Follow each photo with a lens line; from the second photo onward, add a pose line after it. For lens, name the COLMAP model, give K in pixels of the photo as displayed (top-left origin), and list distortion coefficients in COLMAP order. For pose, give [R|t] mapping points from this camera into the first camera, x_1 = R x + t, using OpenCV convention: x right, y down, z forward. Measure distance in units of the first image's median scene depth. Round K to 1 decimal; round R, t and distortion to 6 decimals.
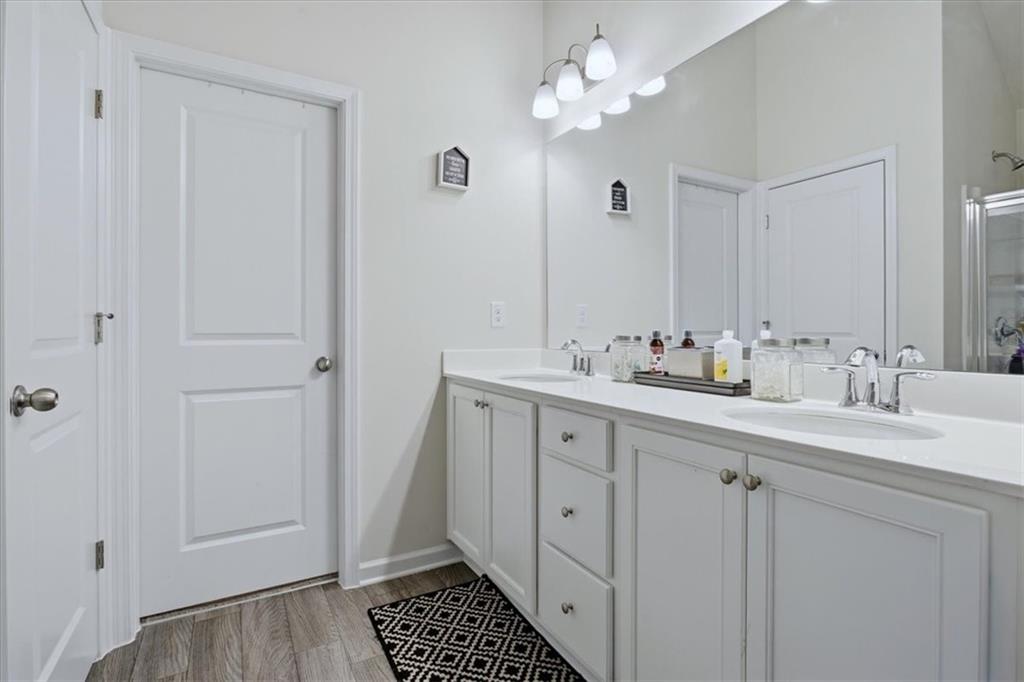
lens RADIAL K [[493.7, 0, 520.1], [0, 493.7, 331.0], [0, 0, 1]] dist [-0.017572, 0.003133]
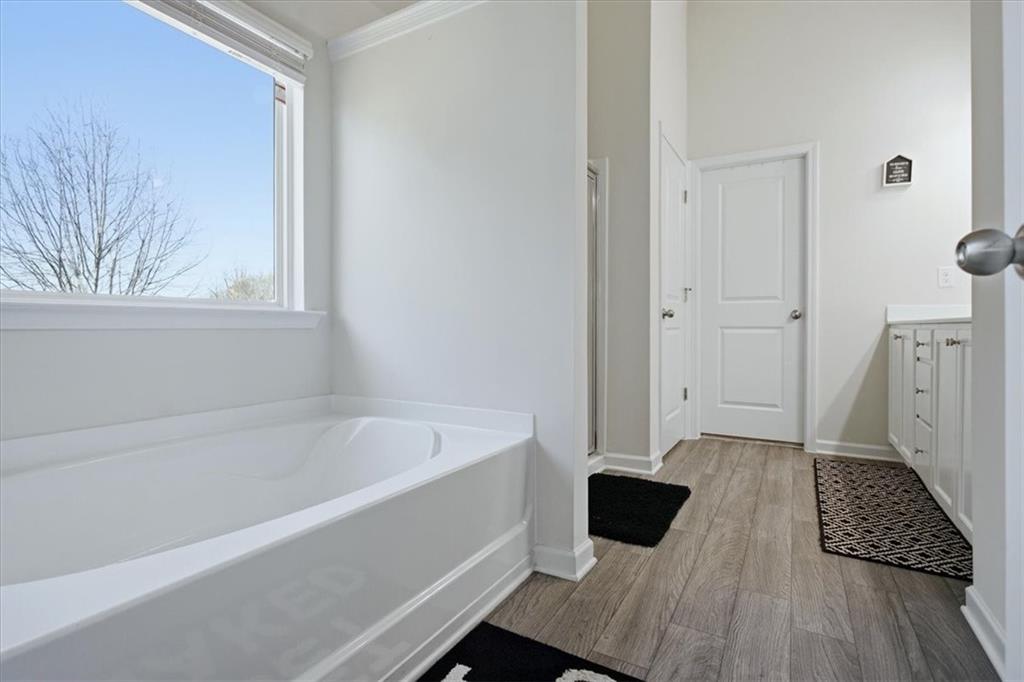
lens RADIAL K [[493.7, 0, 514.8], [0, 493.7, 330.0], [0, 0, 1]] dist [-0.017572, 0.003133]
pose [[0.498495, 0.009128, -0.866845, 0.559431], [-0.000805, 0.999949, 0.010067, 0.103033], [0.866892, -0.004320, 0.498477, -0.640506]]
